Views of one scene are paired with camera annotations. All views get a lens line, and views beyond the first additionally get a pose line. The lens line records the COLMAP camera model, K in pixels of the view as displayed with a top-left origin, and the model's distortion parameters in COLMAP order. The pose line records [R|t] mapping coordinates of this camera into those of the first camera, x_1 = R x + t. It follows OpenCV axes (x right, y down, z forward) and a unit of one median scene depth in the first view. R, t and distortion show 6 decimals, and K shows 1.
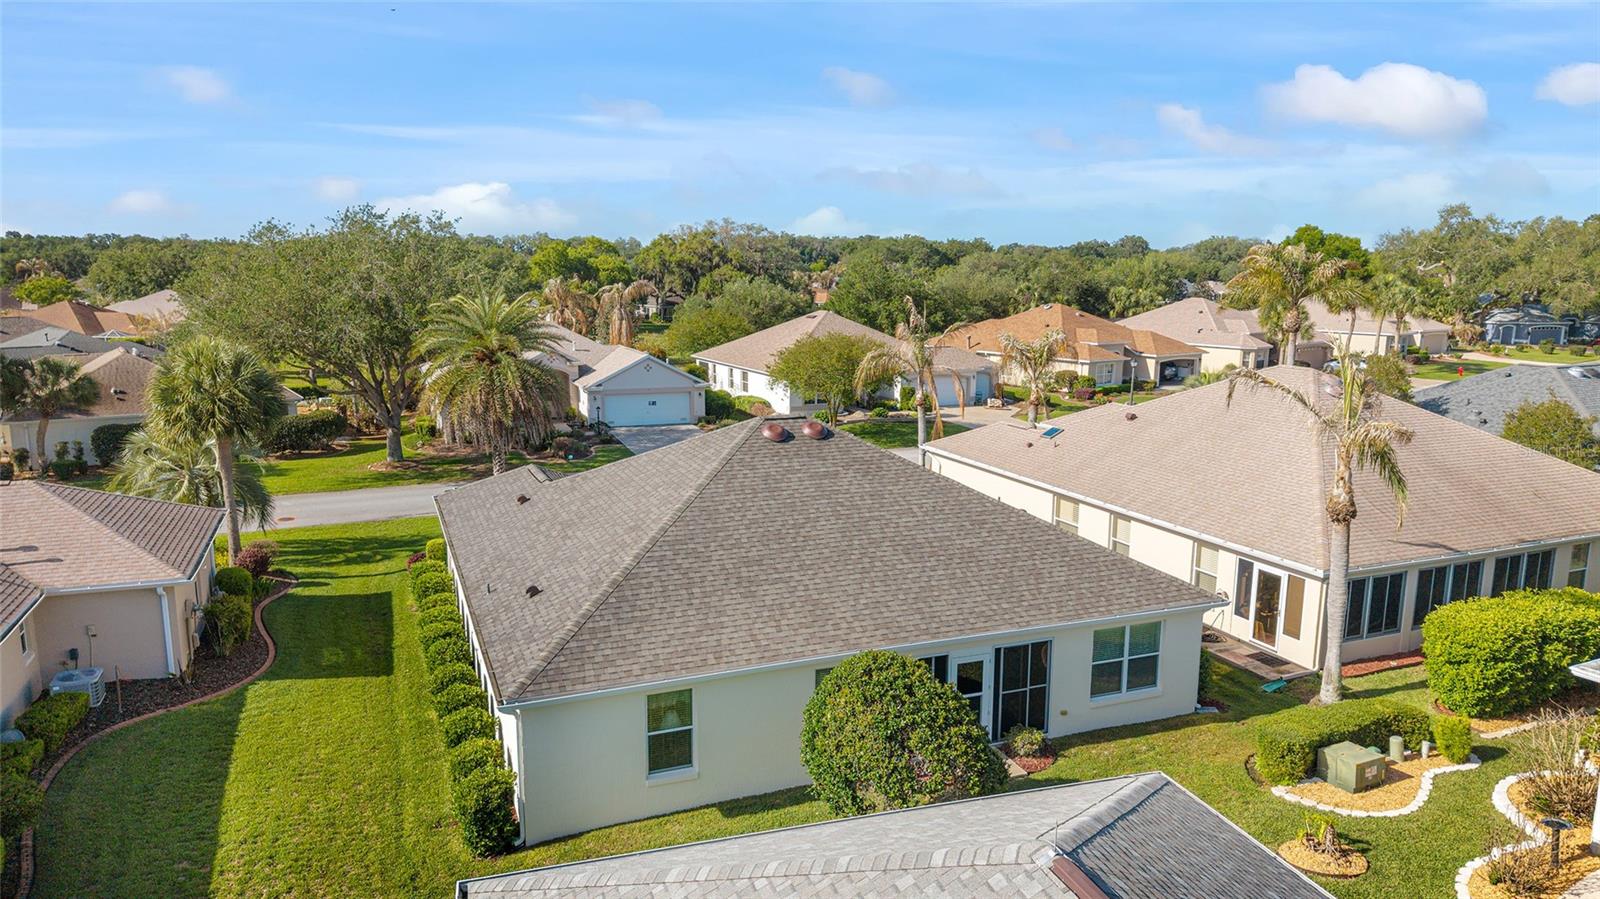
lens RADIAL K [[1066.4, 0, 799.0], [0, 1066.4, 458.3], [0, 0, 1]] dist [0.039932, -0.053054]
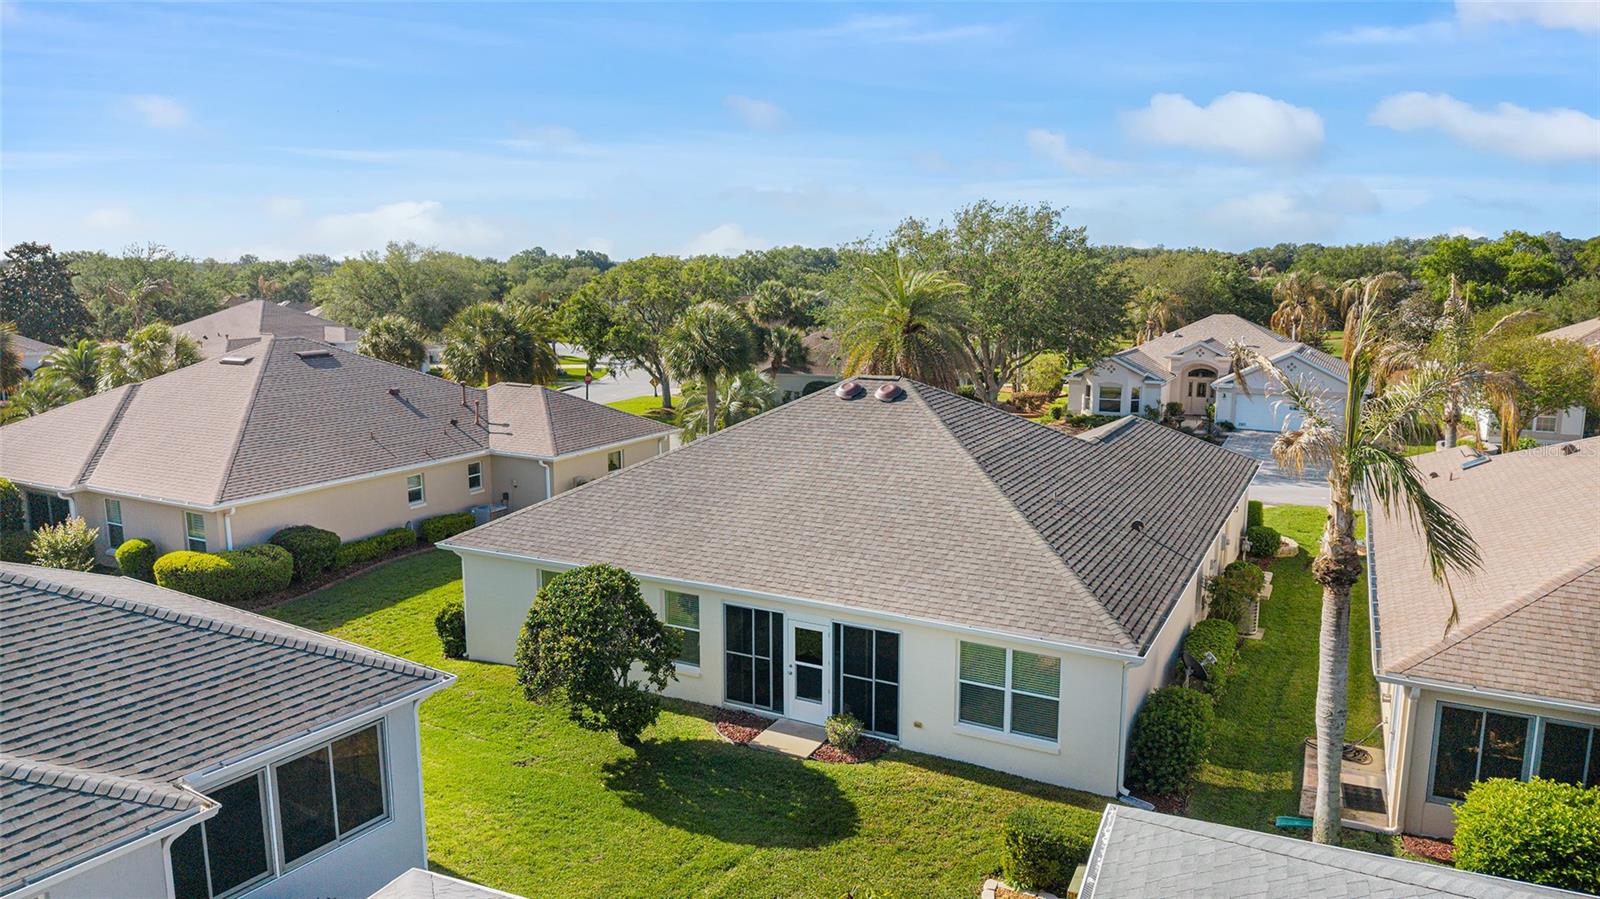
lens RADIAL K [[1066.4, 0, 799.0], [0, 1066.4, 458.3], [0, 0, 1]] dist [0.039932, -0.053054]
pose [[0.643606, 0.127866, -0.754601, 0.753127], [-0.134010, 0.989541, 0.053377, -0.007645], [0.753534, 0.066770, 0.654010, 0.324808]]
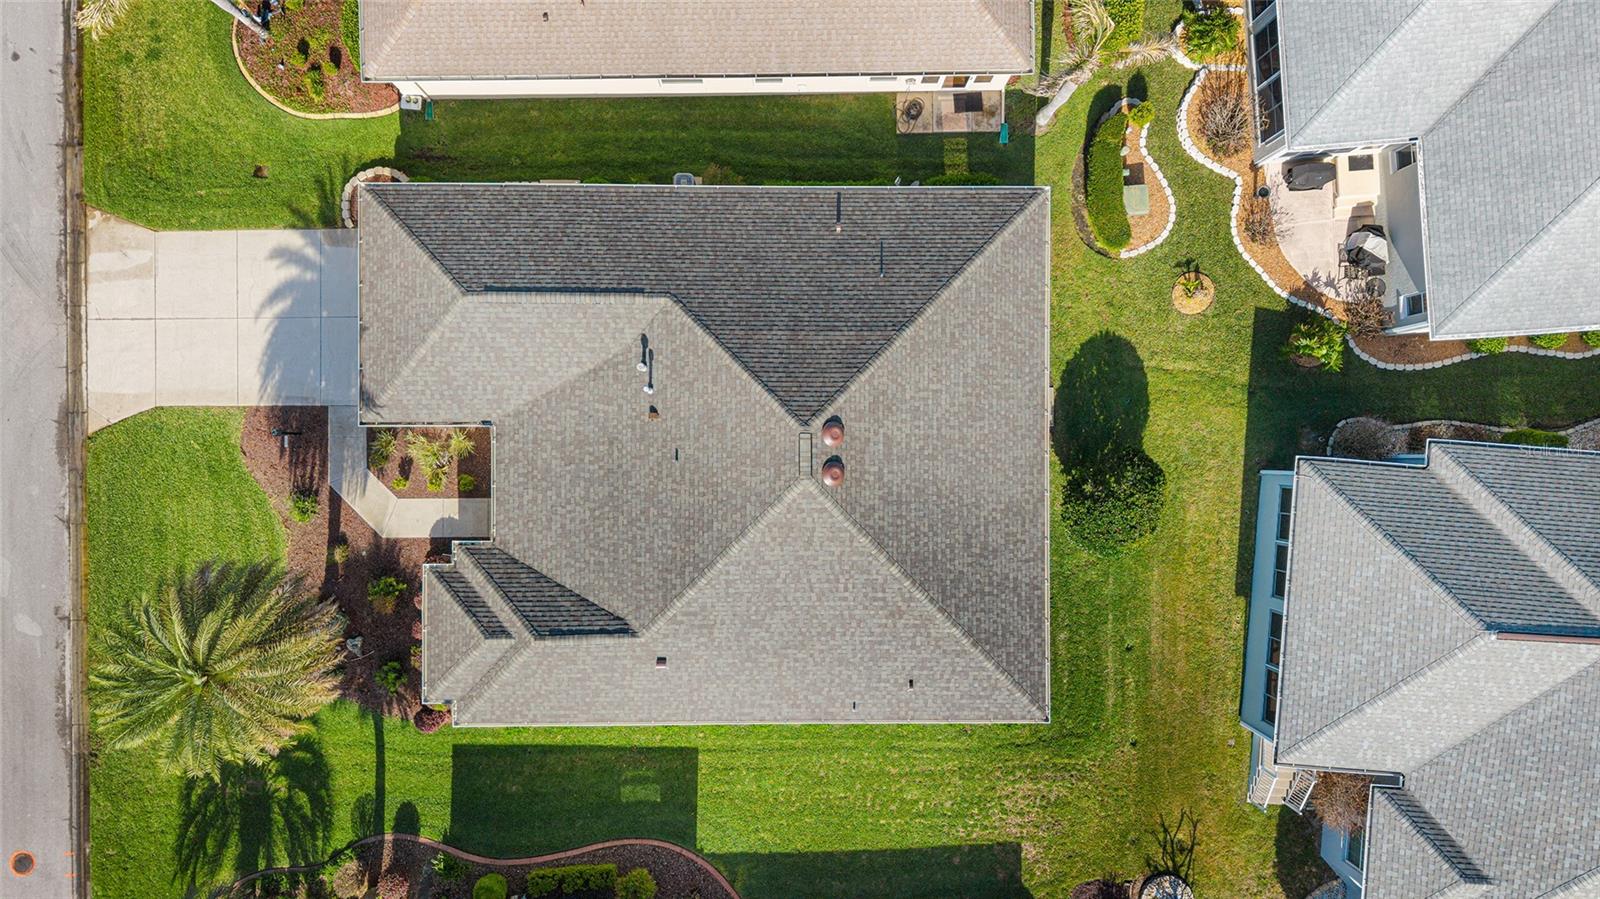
lens RADIAL K [[1066.4, 0, 799.0], [0, 1066.4, 458.3], [0, 0, 1]] dist [0.039932, -0.053054]
pose [[0.373374, -0.927673, 0.003729, -0.028974], [0.152561, 0.065367, 0.986130, -1.151520], [-0.915050, -0.367627, 0.165933, 0.903457]]
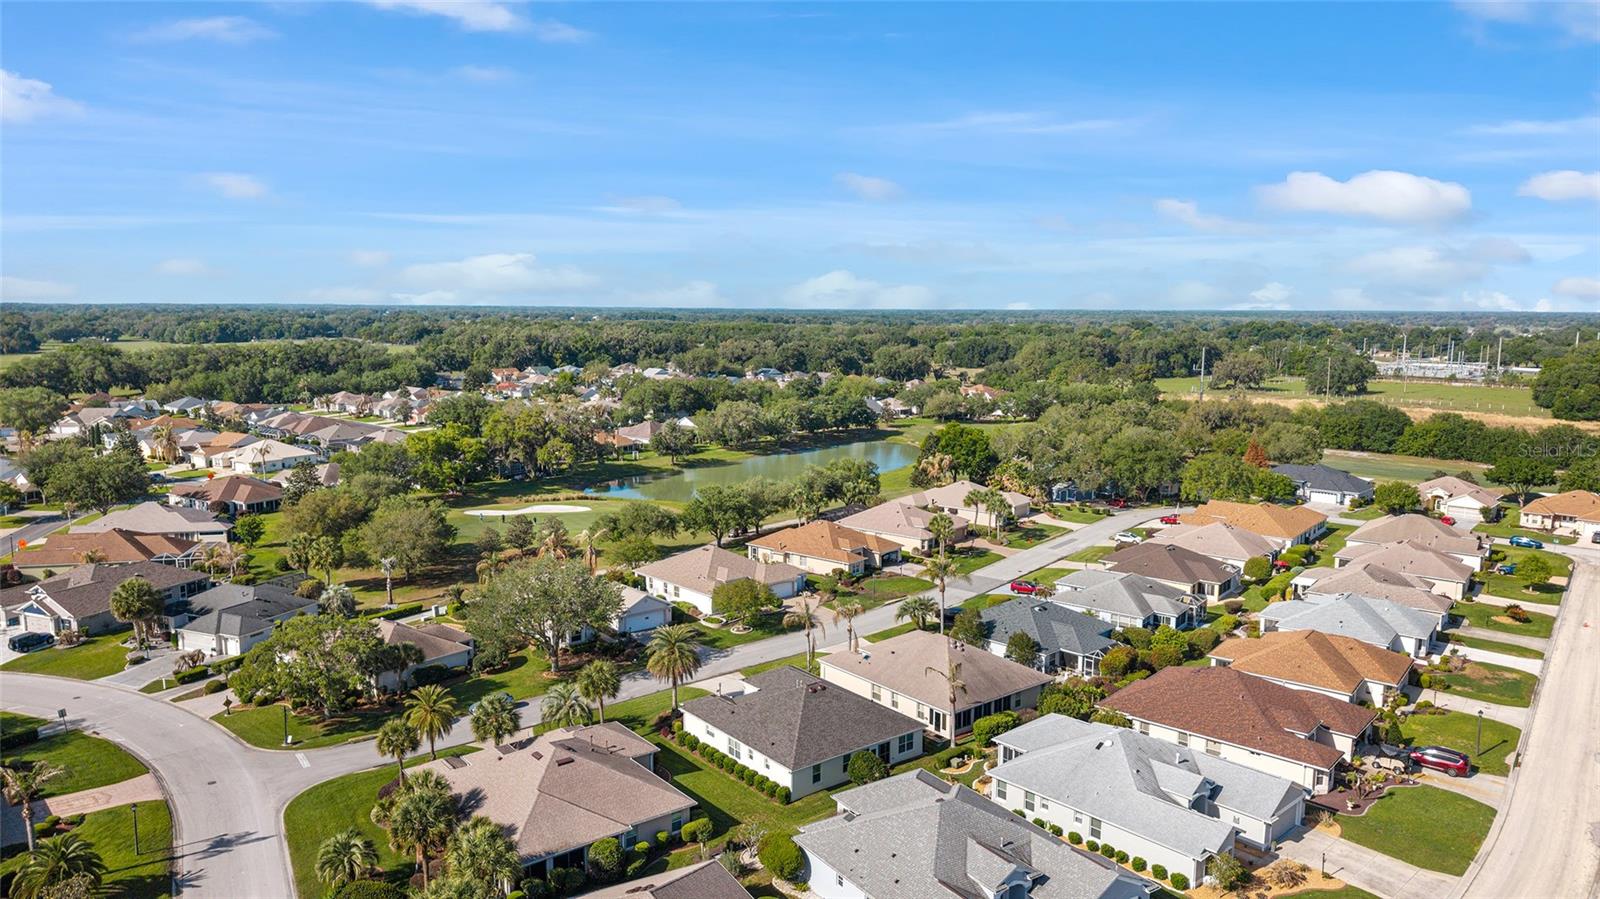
lens RADIAL K [[1066.4, 0, 799.0], [0, 1066.4, 458.3], [0, 0, 1]] dist [0.039932, -0.053054]
pose [[0.959687, -0.041138, 0.278043, -1.119100], [0.051334, 0.998246, -0.029485, -0.758510], [-0.276343, 0.042569, 0.960116, -2.710422]]
